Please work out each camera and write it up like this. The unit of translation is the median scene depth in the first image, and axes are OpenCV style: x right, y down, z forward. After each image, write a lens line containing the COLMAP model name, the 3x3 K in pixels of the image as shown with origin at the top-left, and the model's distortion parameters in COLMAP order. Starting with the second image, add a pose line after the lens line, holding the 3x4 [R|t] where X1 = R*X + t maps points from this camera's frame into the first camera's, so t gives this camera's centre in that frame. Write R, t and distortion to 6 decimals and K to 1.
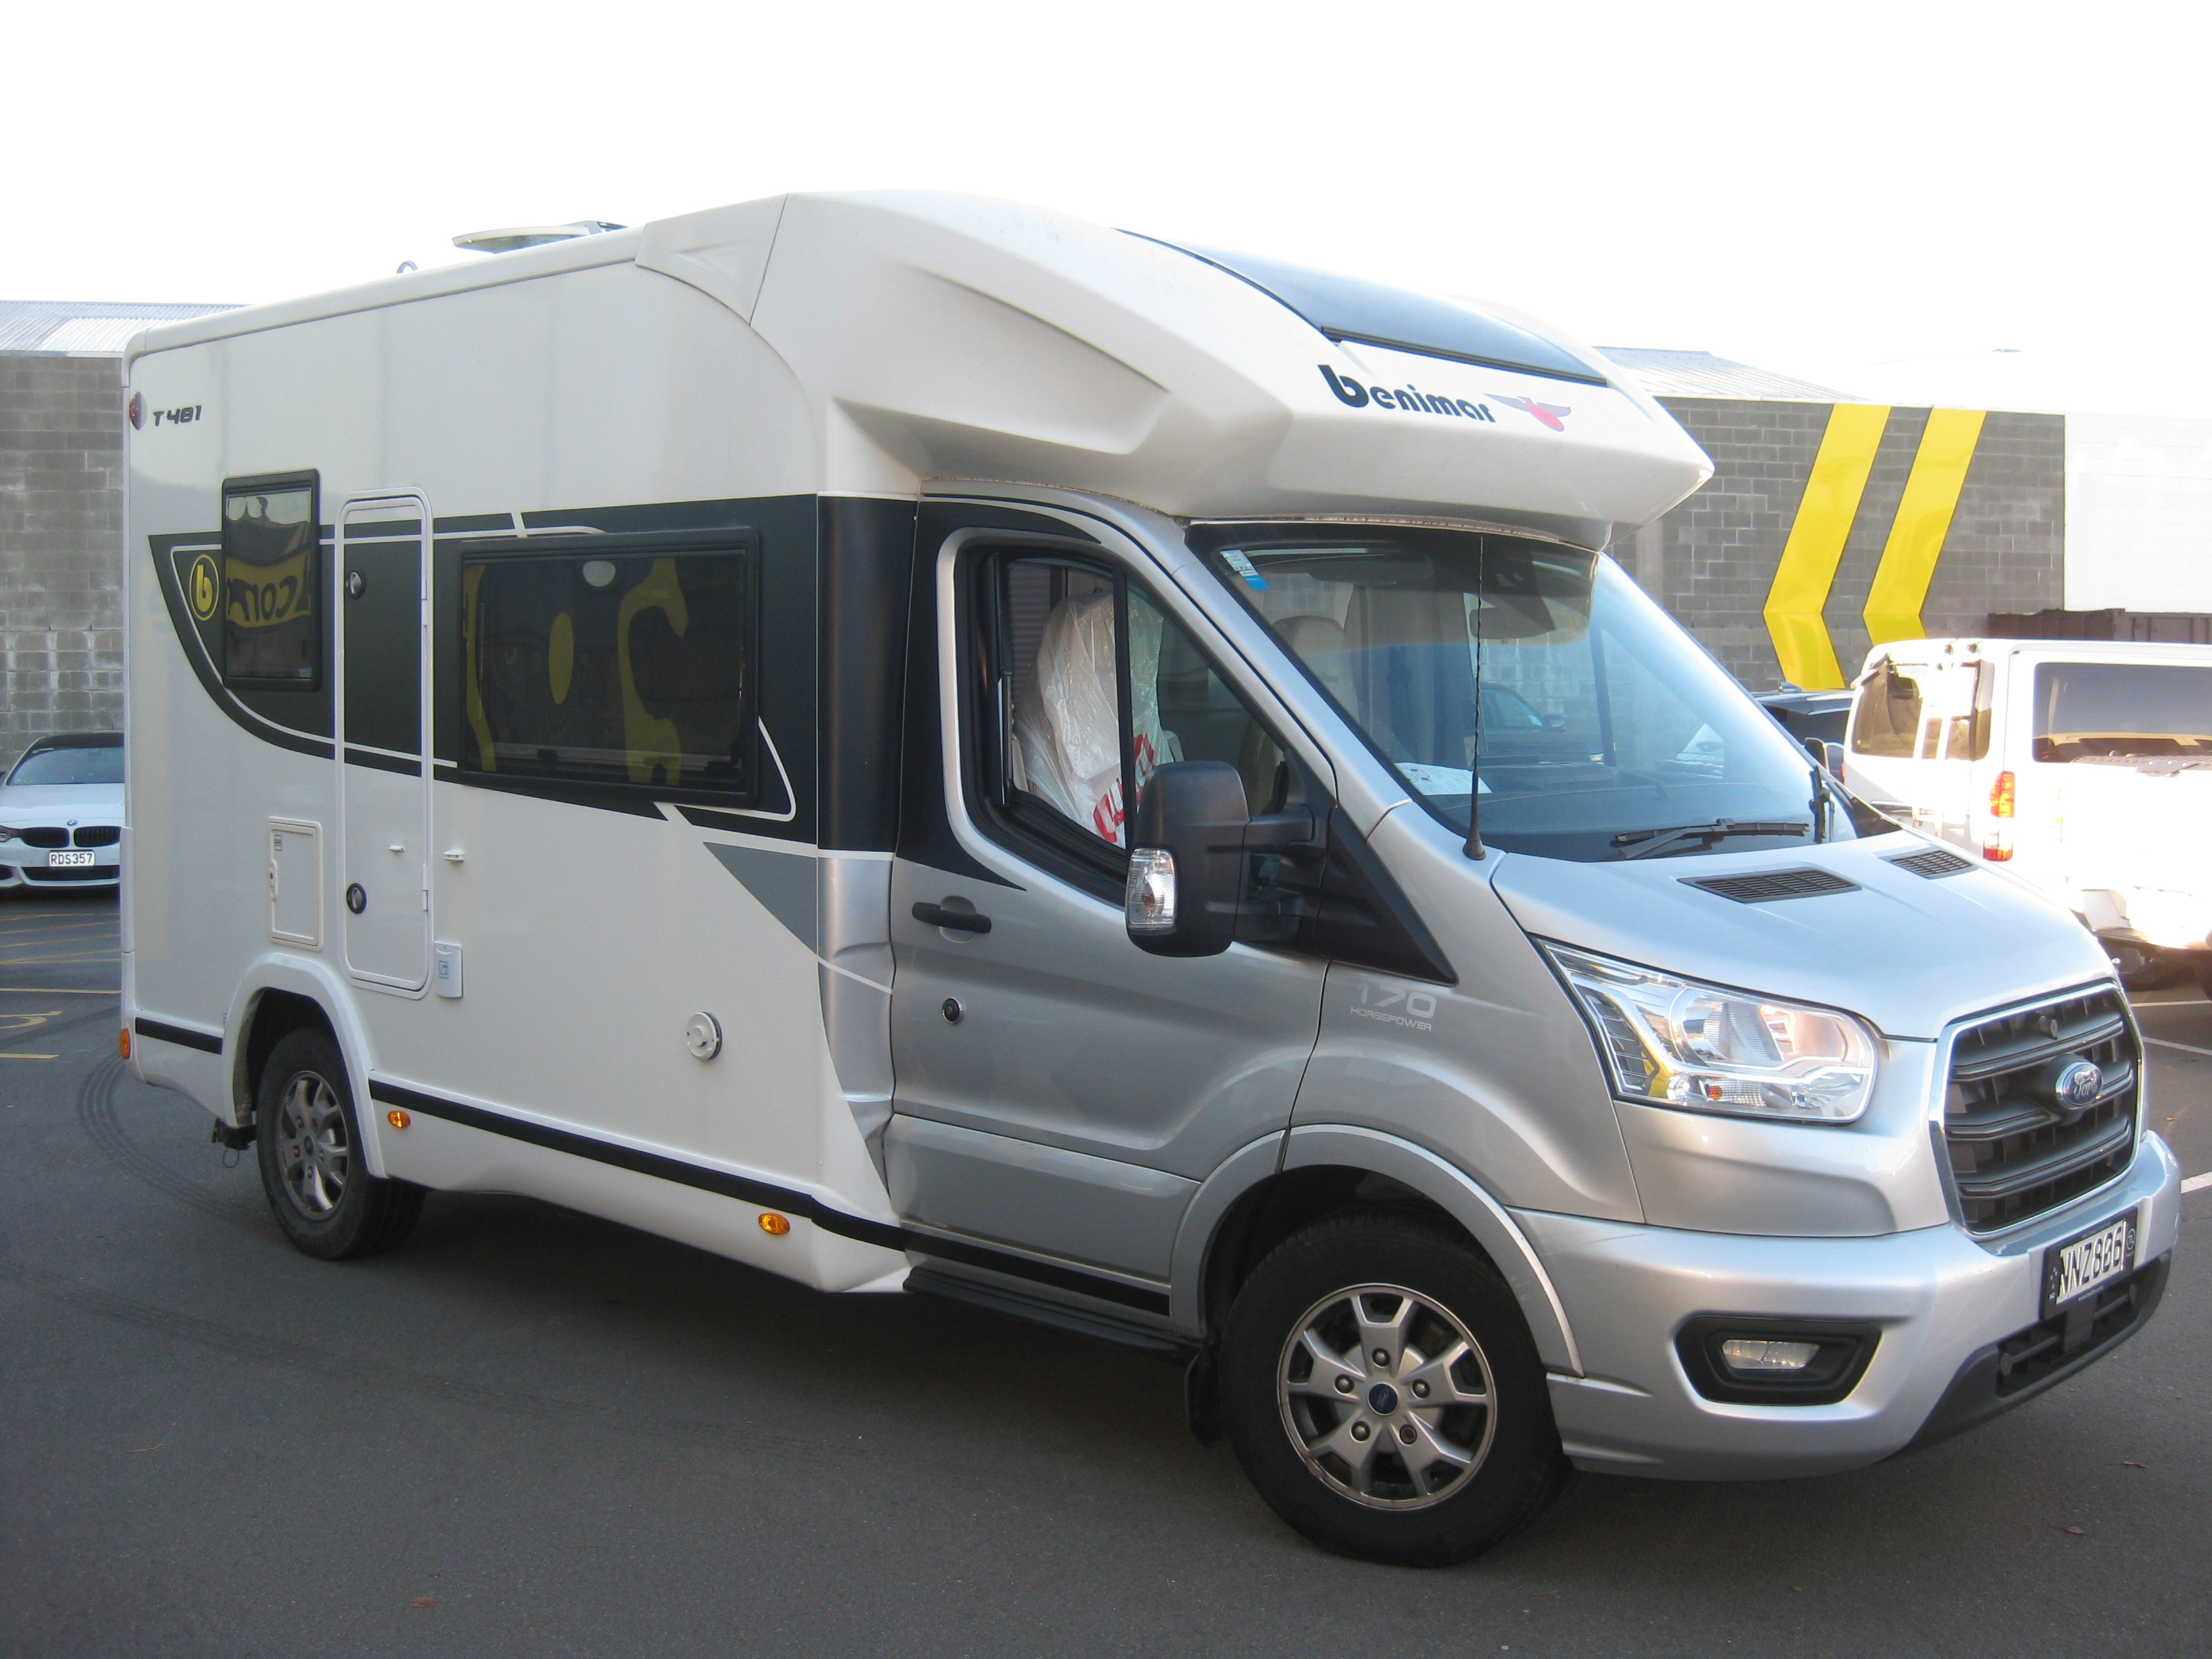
lens RADIAL K [[2420.3, 0, 1106.0], [0, 2420.3, 829.5], [0, 0, 1]] dist [-0.156438, 0.100532]
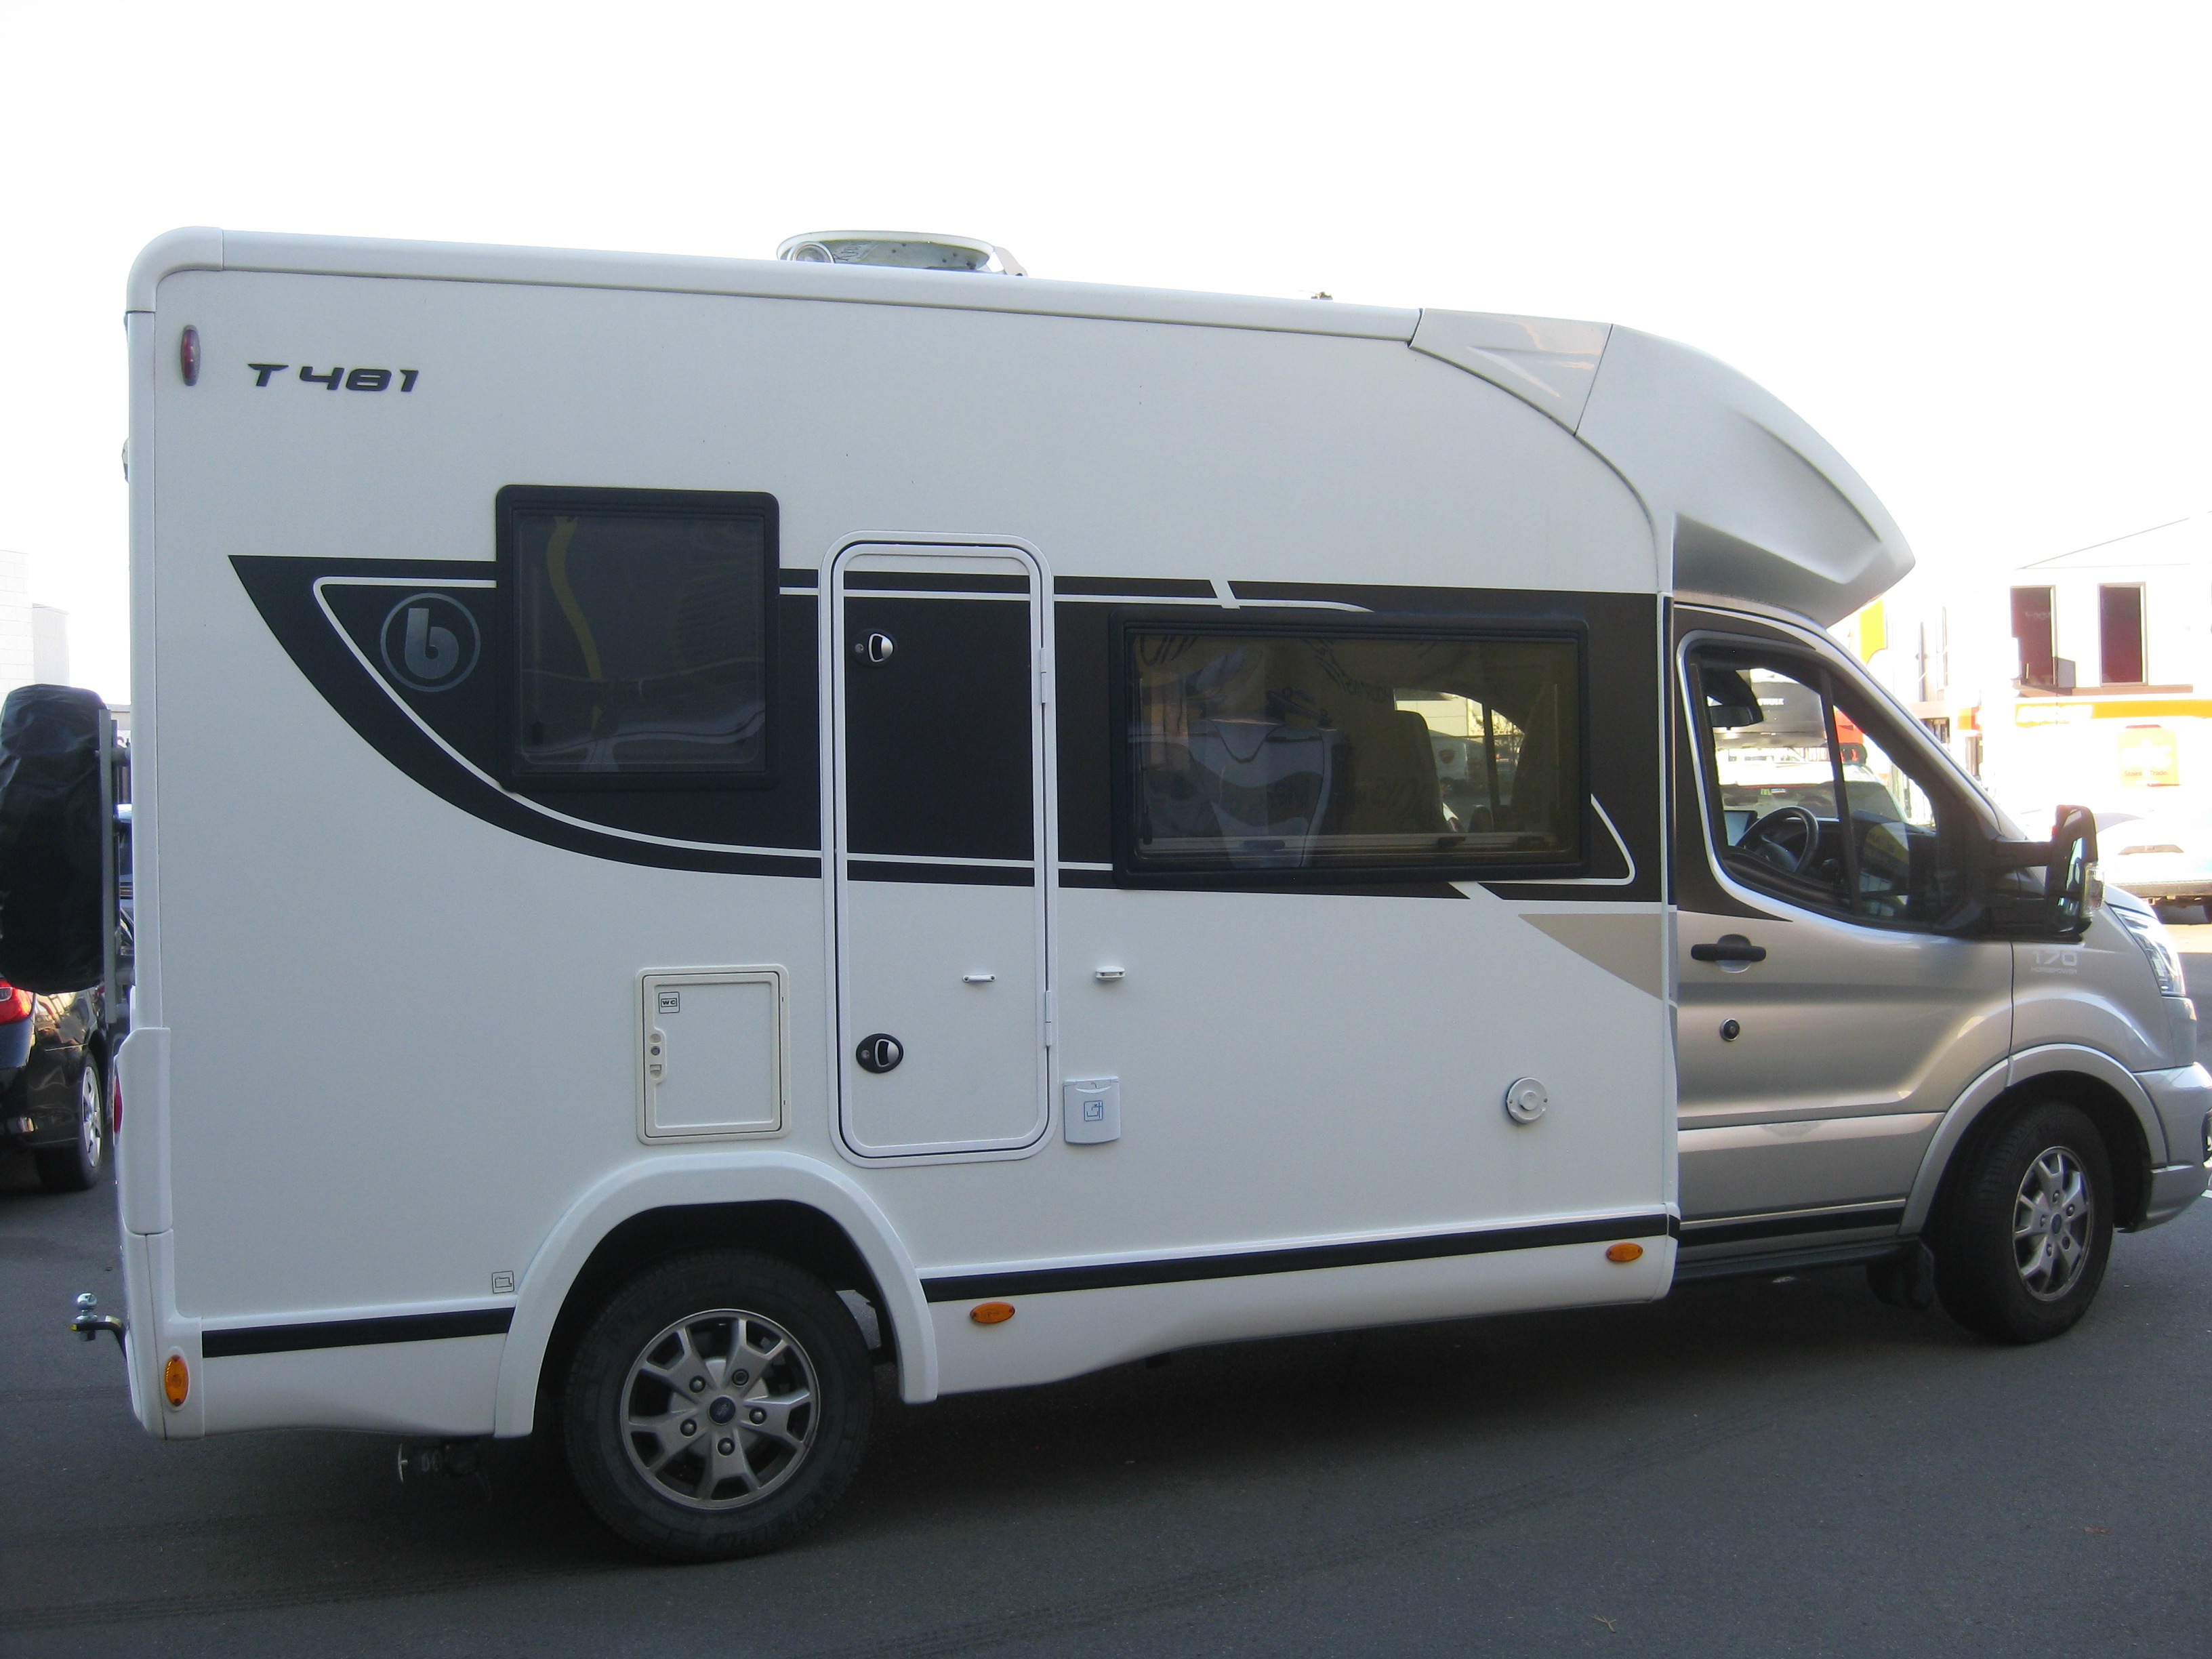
lens RADIAL K [[2420.3, 0, 1106.0], [0, 2420.3, 829.5], [0, 0, 1]] dist [-0.156438, 0.100532]
pose [[0.432768, -0.032388, 0.900924, -1.044452], [0.078863, 0.996883, -0.002045, -0.038419], [-0.898049, 0.071934, 0.433973, 0.621724]]
